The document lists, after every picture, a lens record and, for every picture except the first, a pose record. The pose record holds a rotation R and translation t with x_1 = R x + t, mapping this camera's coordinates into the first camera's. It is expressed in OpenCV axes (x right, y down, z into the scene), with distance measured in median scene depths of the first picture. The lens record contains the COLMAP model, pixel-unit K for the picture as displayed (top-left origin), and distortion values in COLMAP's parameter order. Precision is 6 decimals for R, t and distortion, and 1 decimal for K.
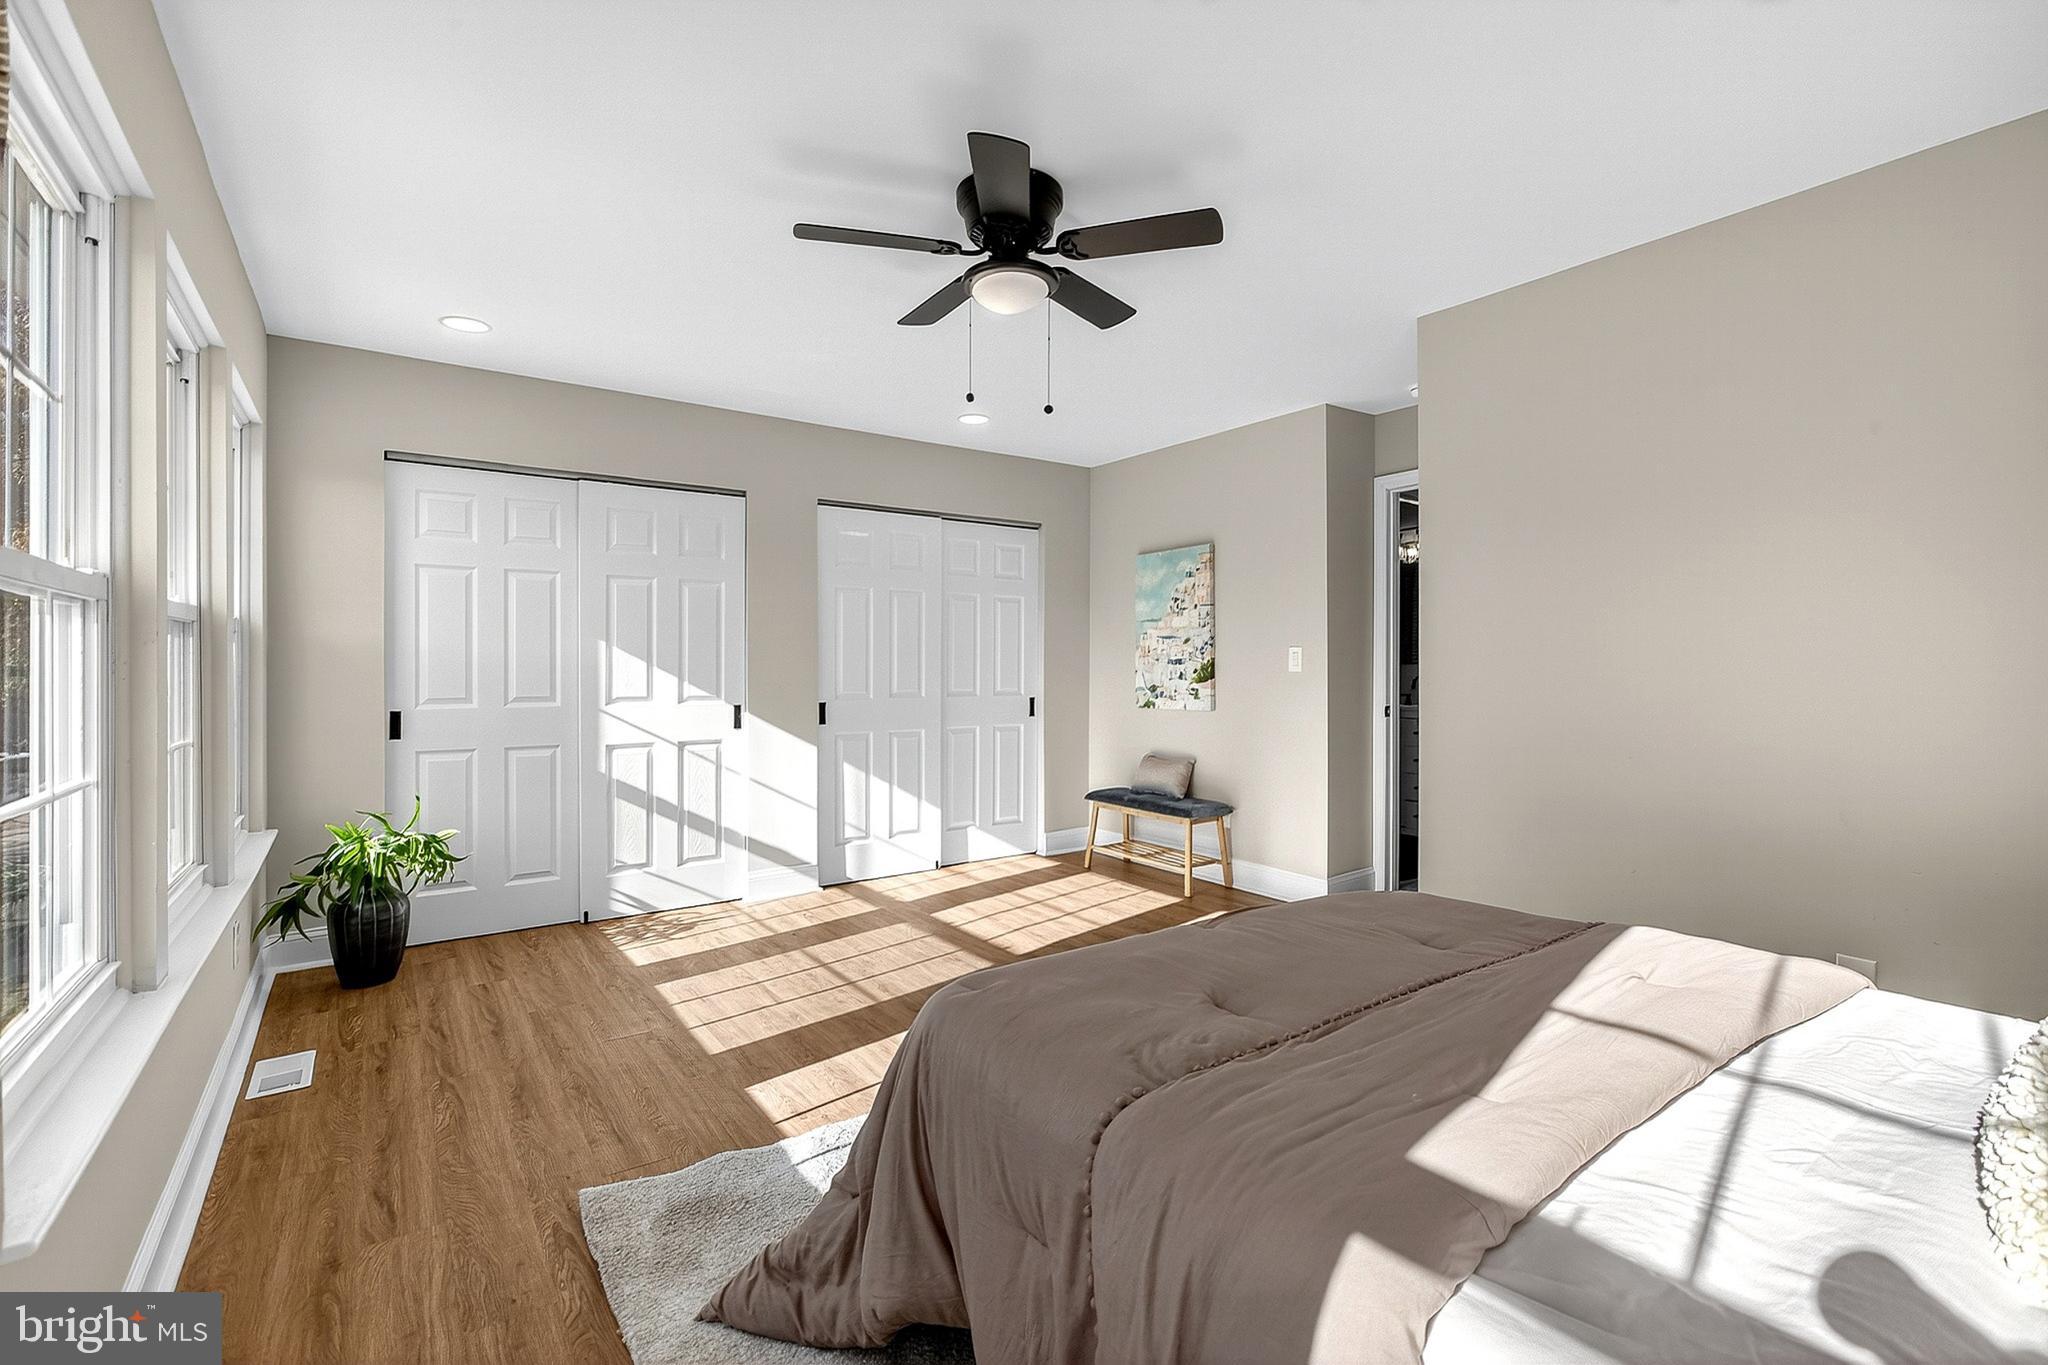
lens RADIAL K [[909.9, 0, 1026.3], [0, 909.9, 662.2], [0, 0, 1]] dist [0.000335, -0.000126]
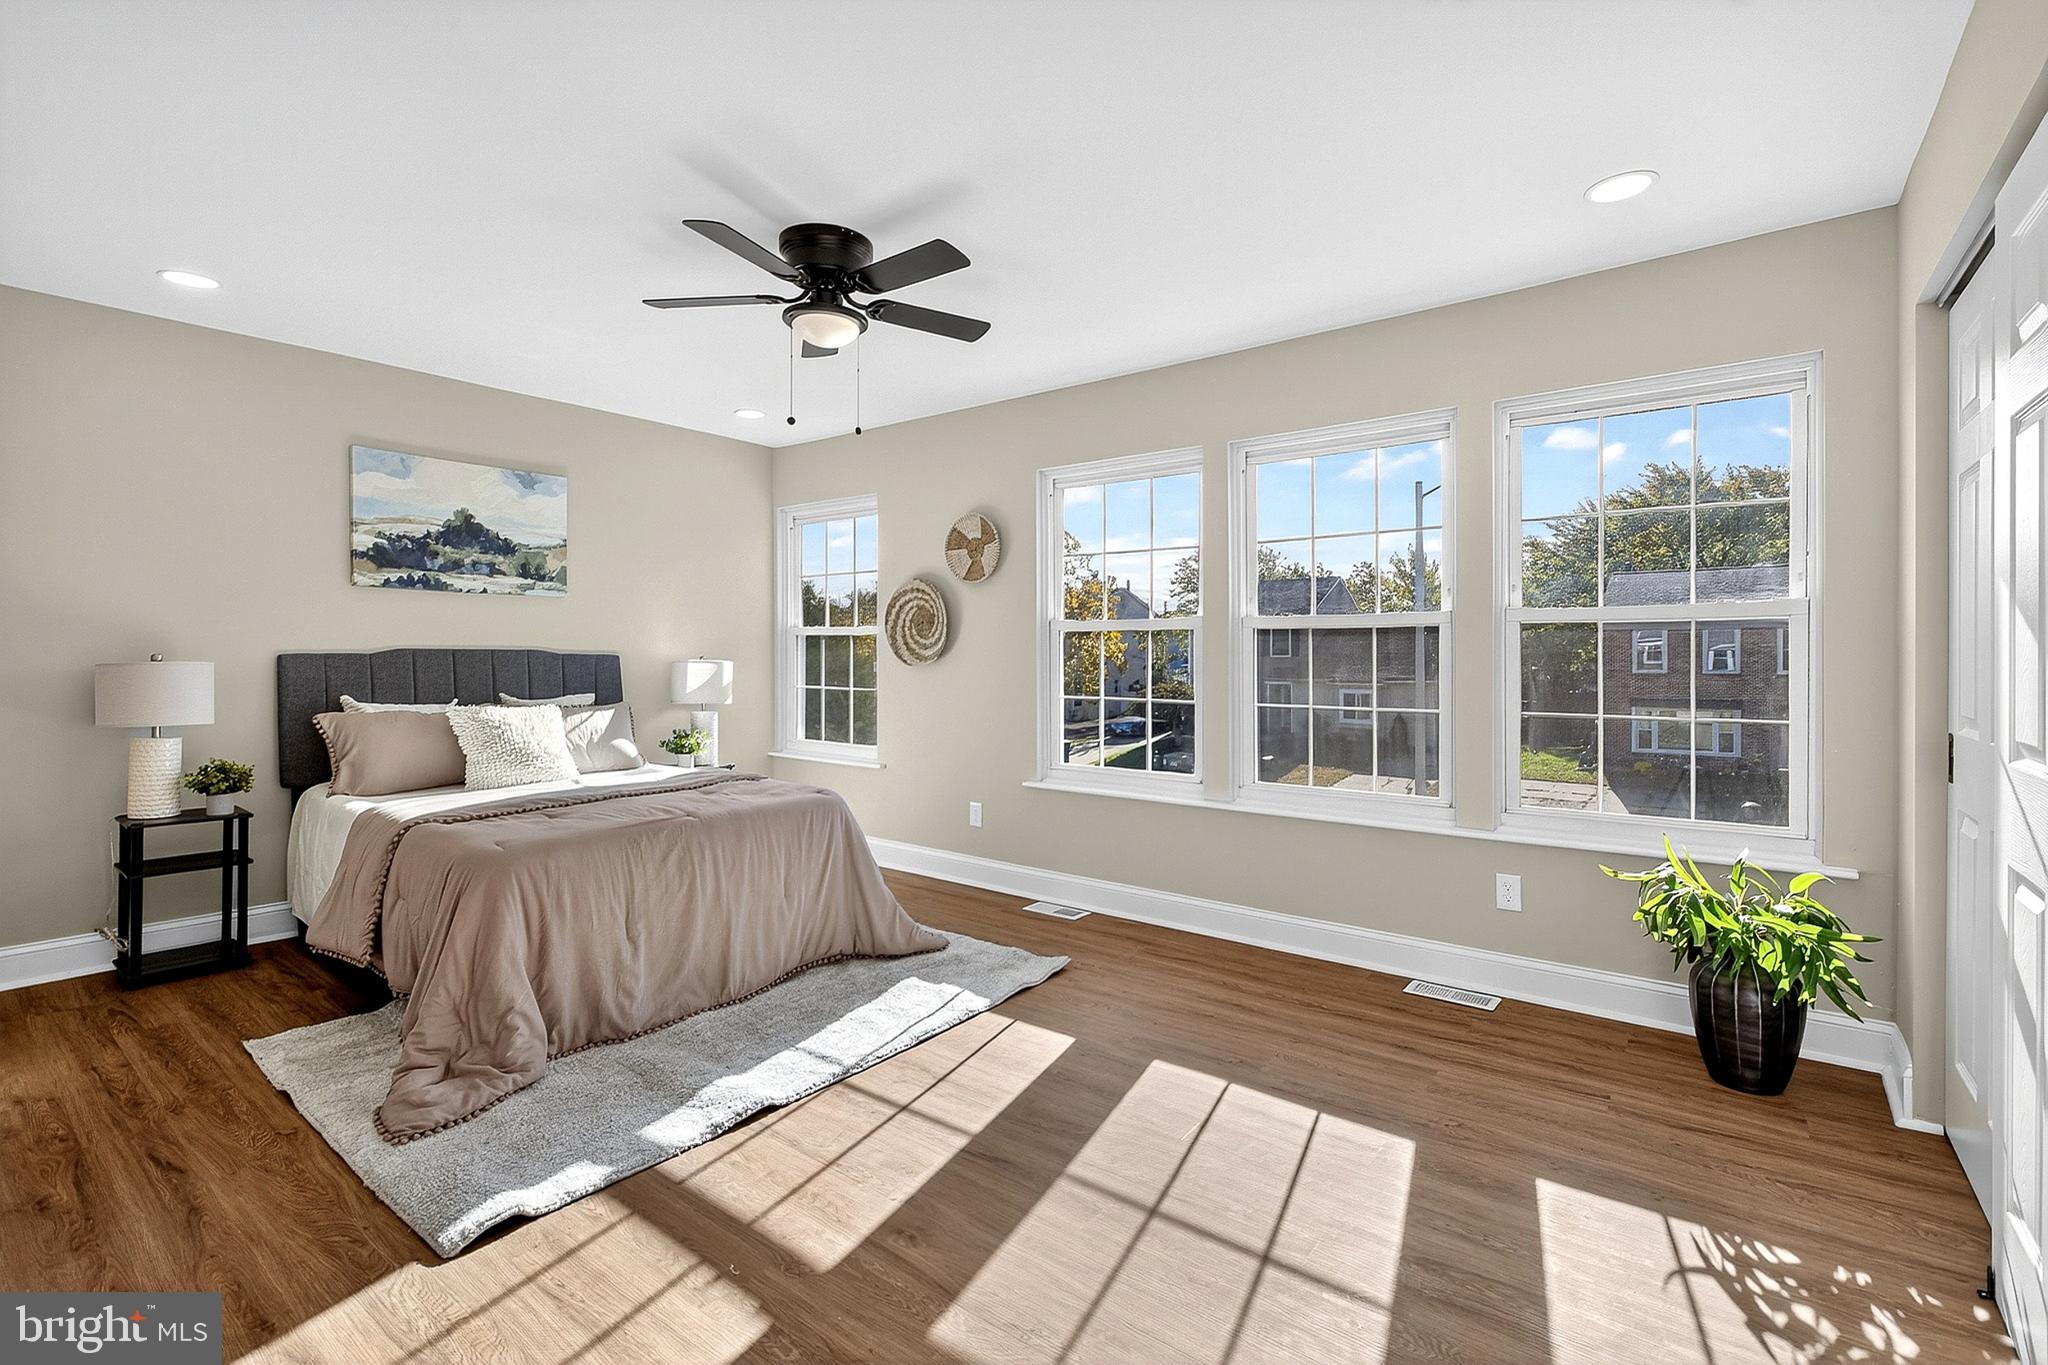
lens RADIAL K [[909.9, 0, 1026.3], [0, 909.9, 662.2], [0, 0, 1]] dist [0.000335, -0.000126]
pose [[-0.959018, 0.000442, -0.283344, 0.053203], [0.000185, 1.000000, 0.000935, 0.010192], [0.283344, 0.000844, -0.959018, 1.767798]]
